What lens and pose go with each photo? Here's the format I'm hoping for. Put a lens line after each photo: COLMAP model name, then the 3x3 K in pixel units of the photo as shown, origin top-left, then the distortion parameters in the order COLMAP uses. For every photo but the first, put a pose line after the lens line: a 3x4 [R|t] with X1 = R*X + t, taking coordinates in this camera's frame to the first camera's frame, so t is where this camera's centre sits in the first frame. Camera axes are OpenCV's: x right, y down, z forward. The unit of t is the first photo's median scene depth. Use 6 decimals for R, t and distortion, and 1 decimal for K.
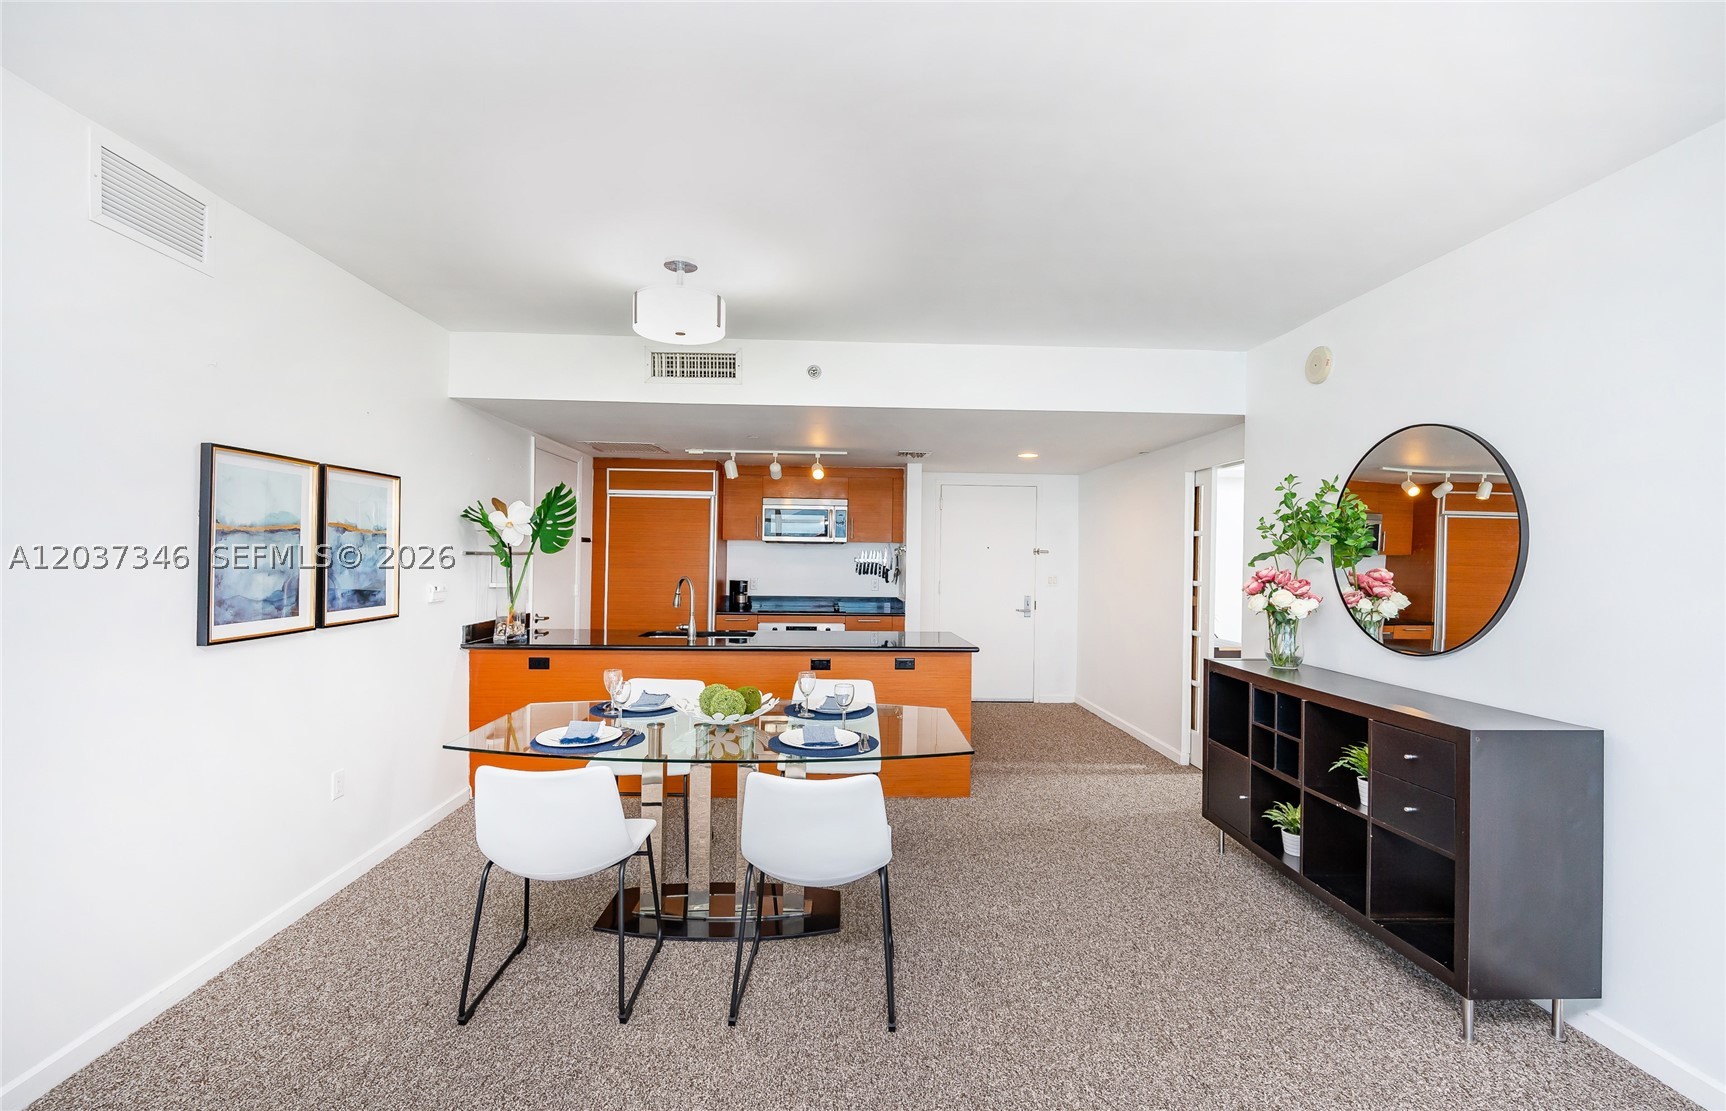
lens RADIAL K [[729.5, 0, 860.3], [0, 729.5, 536.1], [0, 0, 1]] dist [-0.000065, 0.000250]
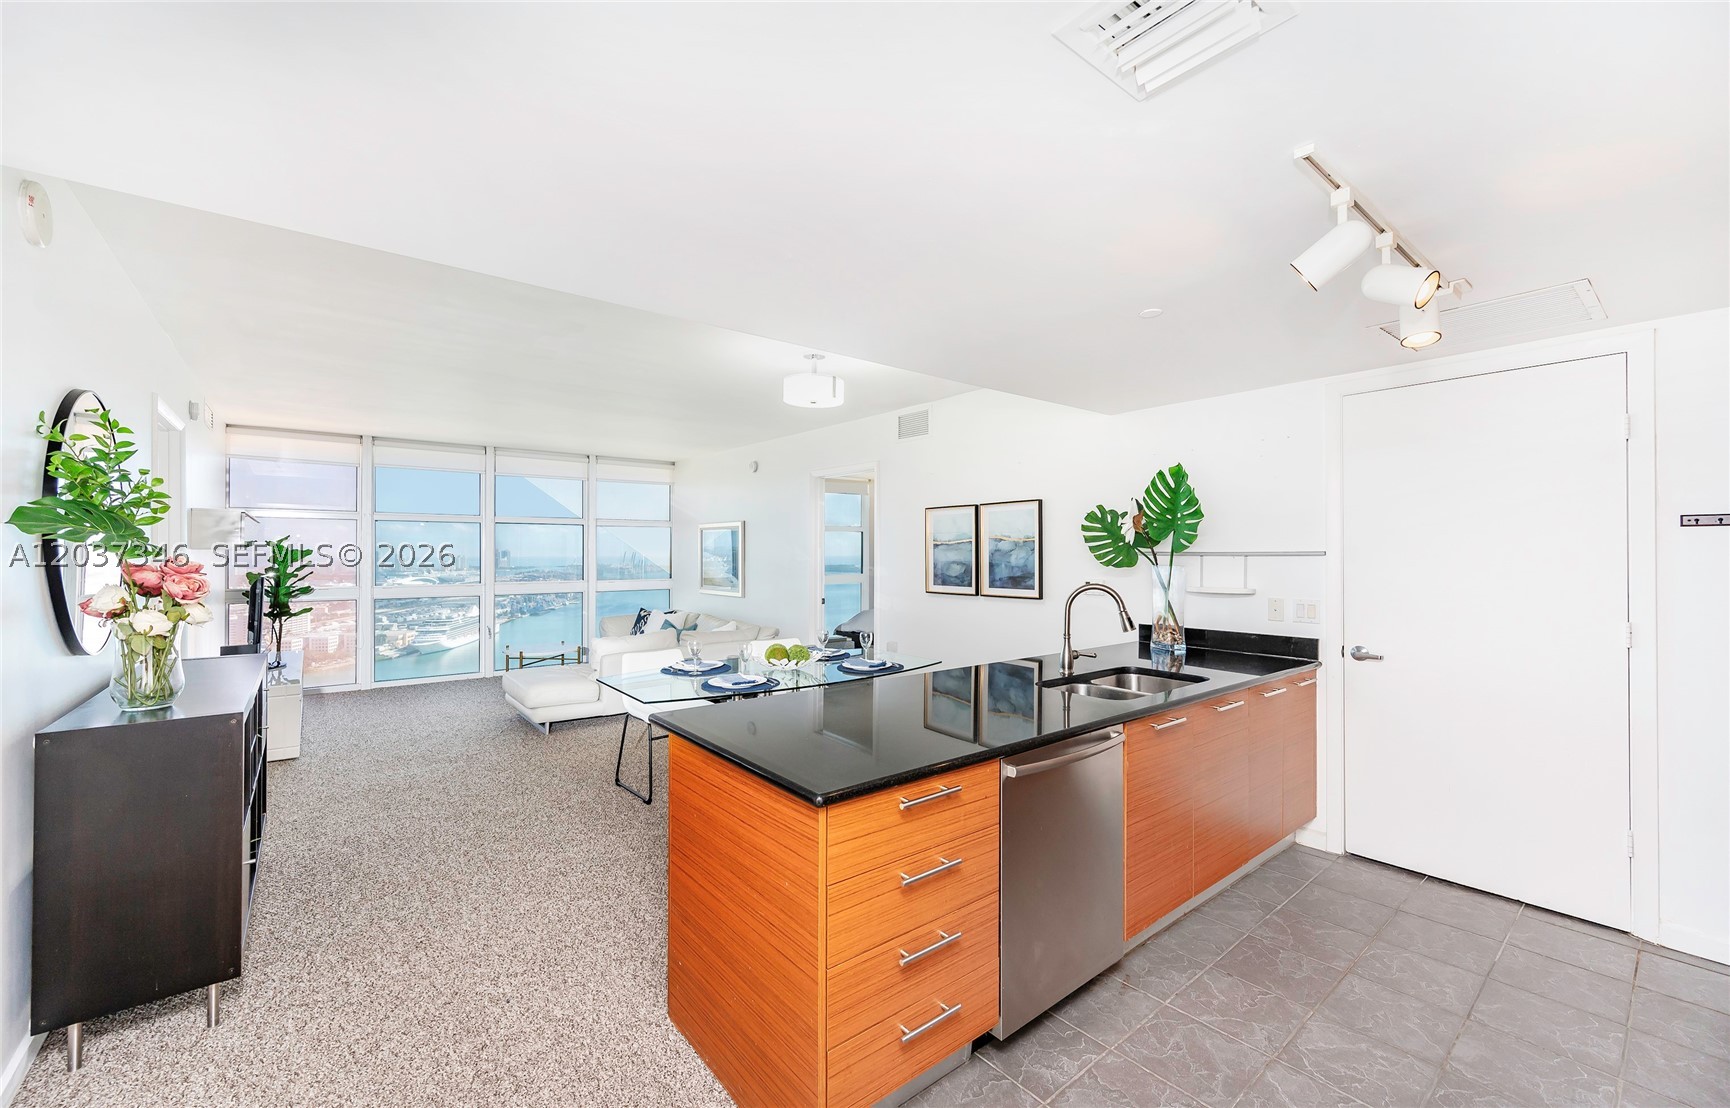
lens RADIAL K [[696.4, 0, 875.2], [0, 696.4, 541.3], [0, 0, 1]] dist [0.019530, -0.000216]
pose [[-0.803415, -0.017989, -0.595148, 0.418341], [0.009713, 0.999014, -0.043309, 0.053971], [0.595341, -0.040576, -0.802448, 1.878028]]
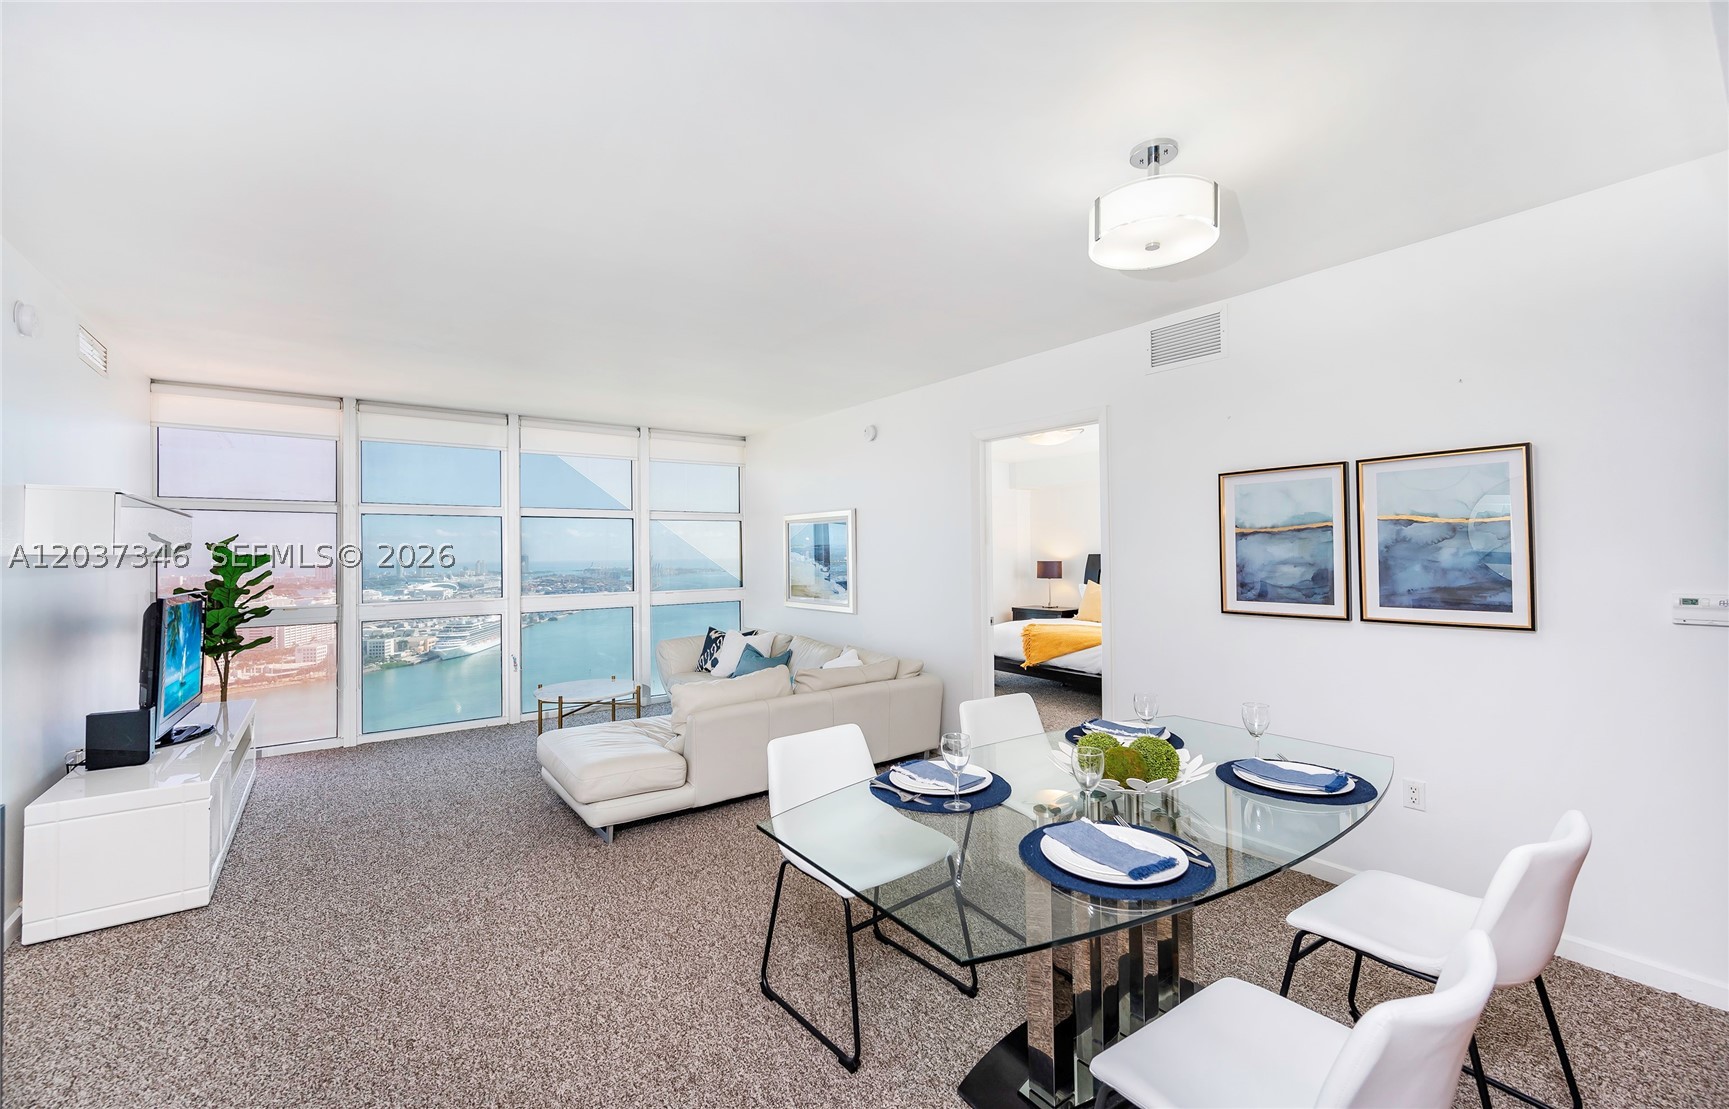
lens RADIAL K [[708.3, 0, 871.5], [0, 708.3, 538.3], [0, 0, 1]] dist [0.008964, 0.000446]
pose [[-0.820901, -0.010652, -0.570971, 0.340615], [0.020543, 0.998628, -0.048167, 0.037642], [0.570700, -0.051269, -0.819556, 1.208236]]
